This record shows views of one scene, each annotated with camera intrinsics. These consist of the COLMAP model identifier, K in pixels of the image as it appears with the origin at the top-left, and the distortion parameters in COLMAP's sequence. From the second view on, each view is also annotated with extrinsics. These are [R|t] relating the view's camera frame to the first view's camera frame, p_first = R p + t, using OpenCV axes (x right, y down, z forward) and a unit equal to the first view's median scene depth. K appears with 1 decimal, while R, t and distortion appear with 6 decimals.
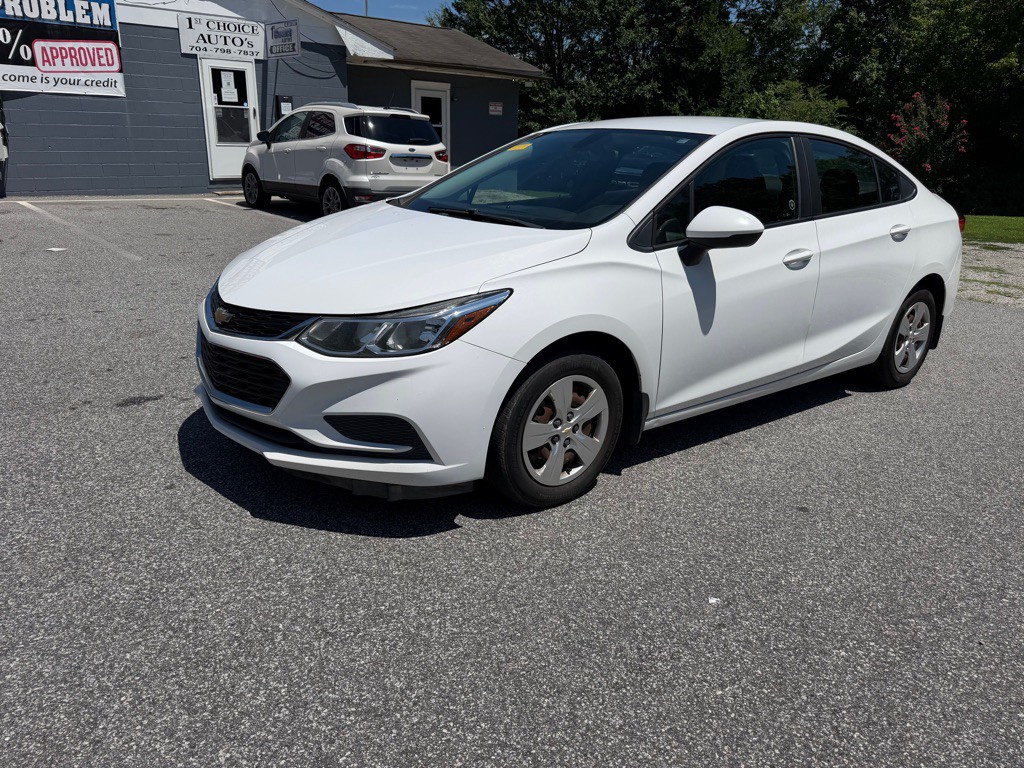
lens RADIAL K [[725.3, 0, 517.7], [0, 725.3, 388.9], [0, 0, 1]] dist [0.009048, -0.017428]
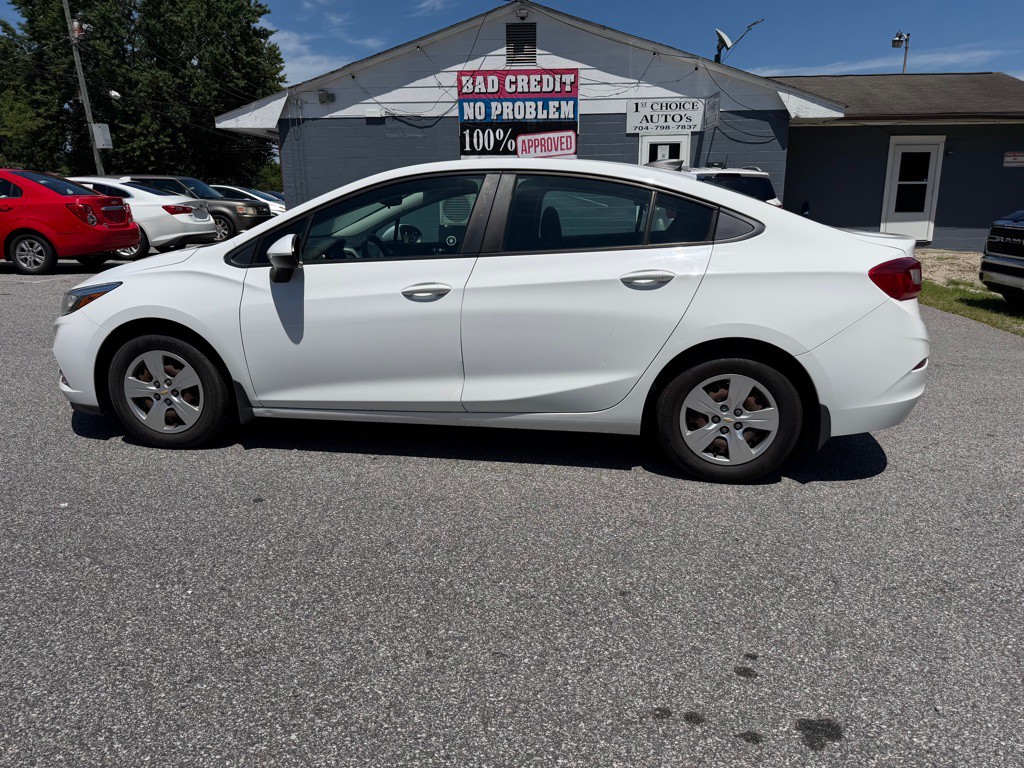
lens RADIAL K [[725.3, 0, 514.4], [0, 725.3, 401.9], [0, 0, 1]] dist [0.009048, -0.017428]
pose [[0.686820, 0.161680, -0.708617, 0.932800], [-0.212973, 0.976919, 0.016474, -0.054411], [0.694925, 0.139602, 0.705401, 0.308232]]
